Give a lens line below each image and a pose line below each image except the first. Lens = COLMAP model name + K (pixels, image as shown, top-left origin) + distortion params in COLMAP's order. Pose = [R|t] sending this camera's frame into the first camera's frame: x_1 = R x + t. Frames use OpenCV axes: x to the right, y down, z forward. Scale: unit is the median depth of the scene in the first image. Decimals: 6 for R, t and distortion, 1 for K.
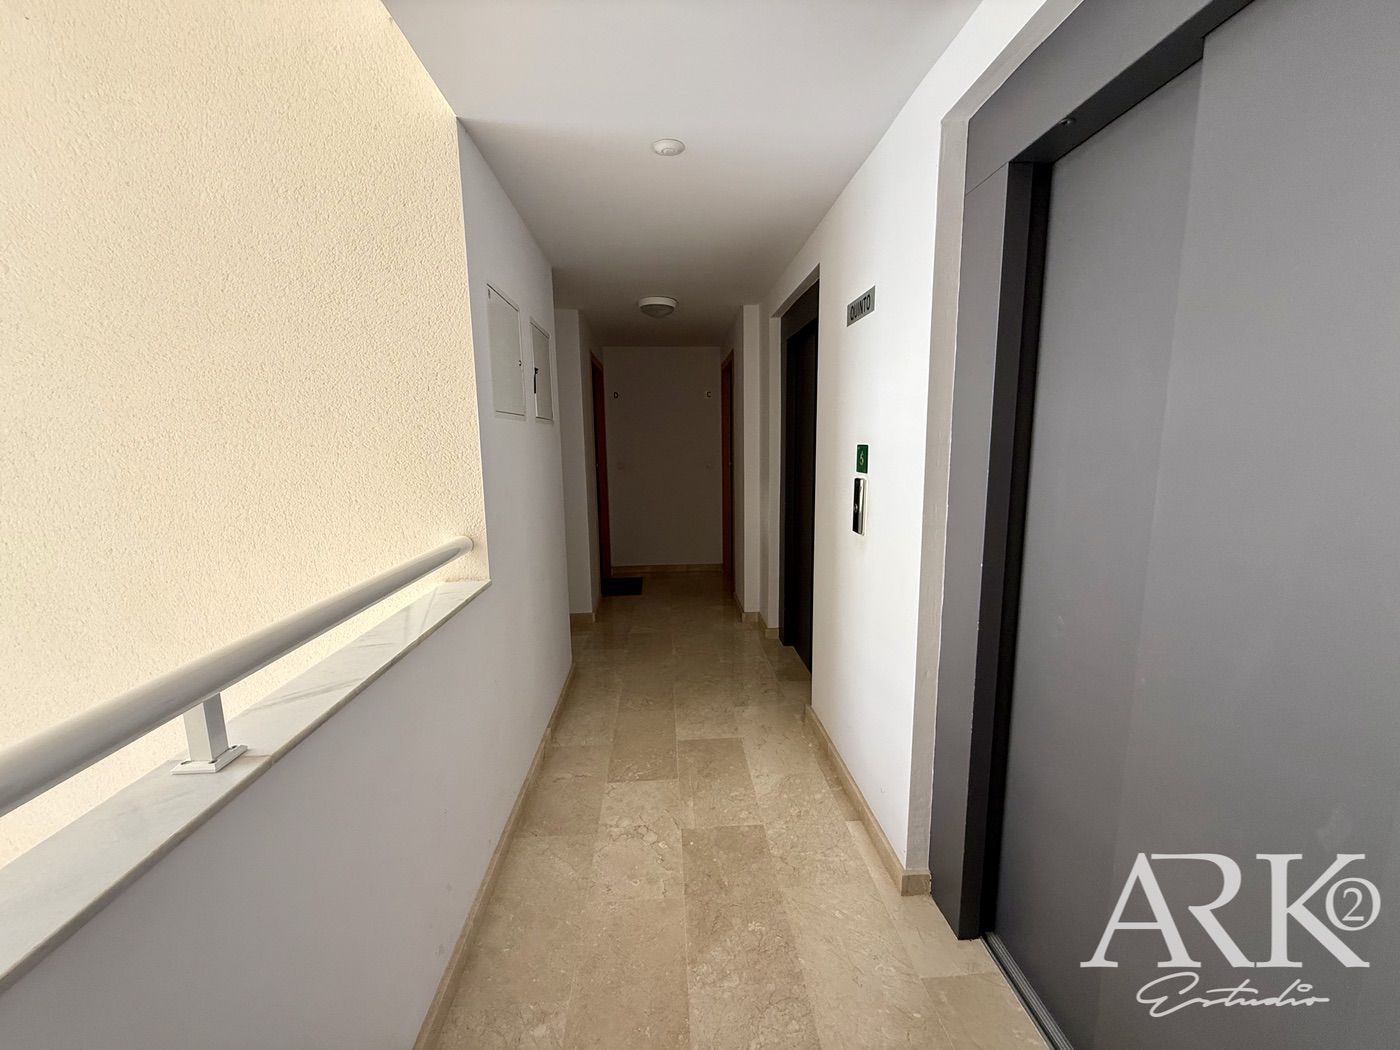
lens RADIAL K [[554.4, 0, 695.4], [0, 554.4, 524.8], [0, 0, 1]] dist [-0.001548, 0.000343]
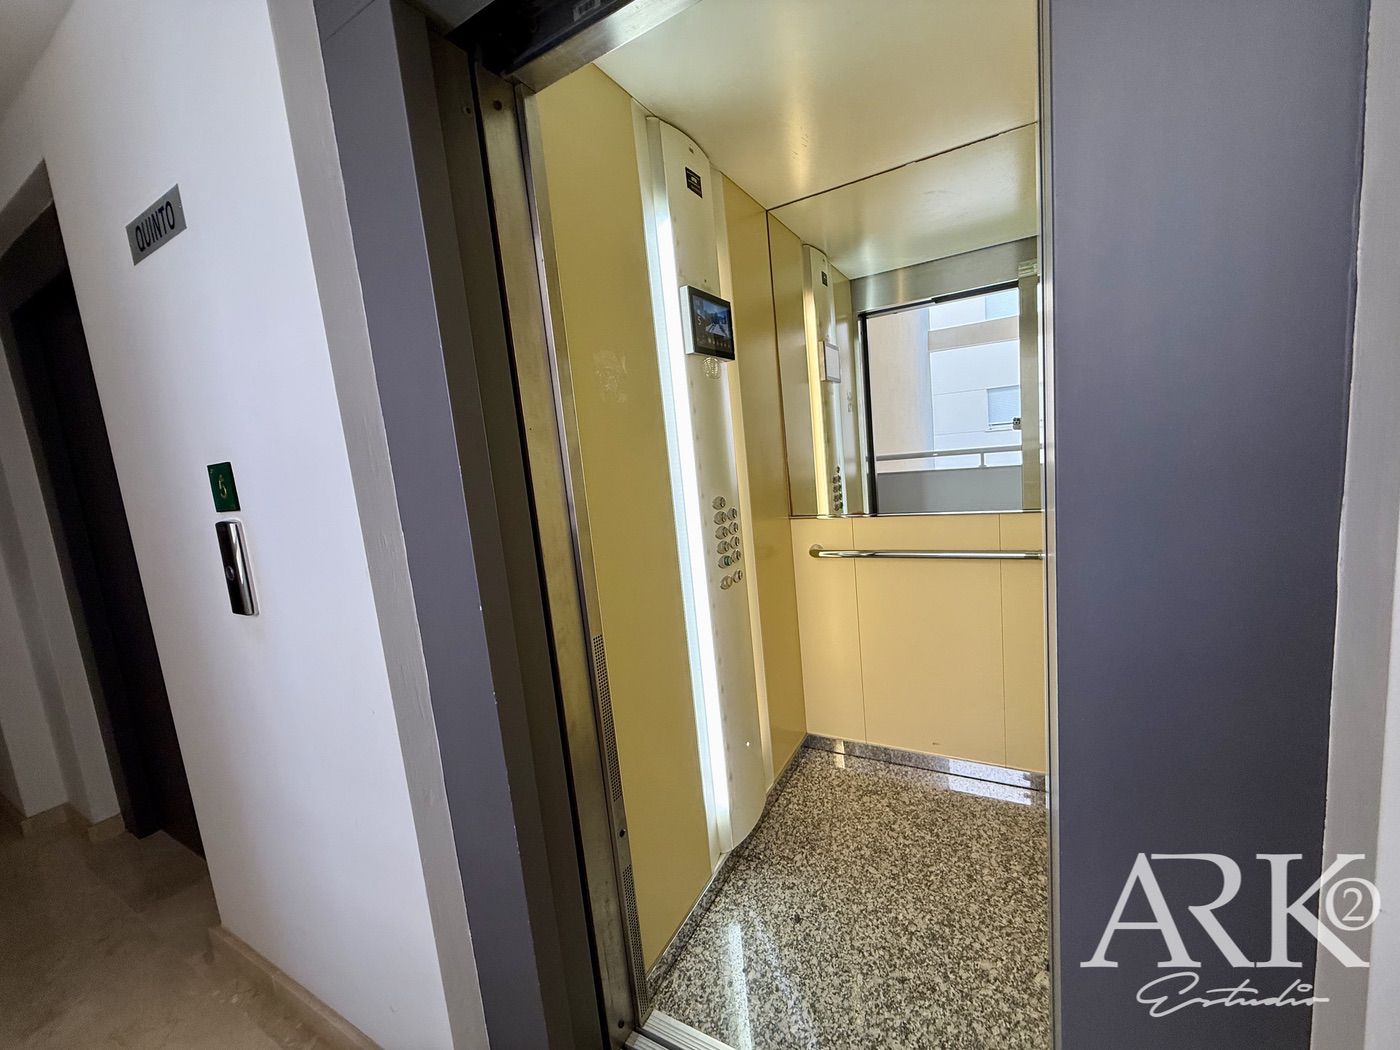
lens RADIAL K [[554.4, 0, 690.9], [0, 554.4, 527.9], [0, 0, 1]] dist [-0.001548, 0.000343]
pose [[0.544240, -0.147220, 0.825911, 0.056179], [0.213734, 0.976328, 0.033190, 0.002905], [-0.811246, 0.158462, 0.562822, 0.193624]]
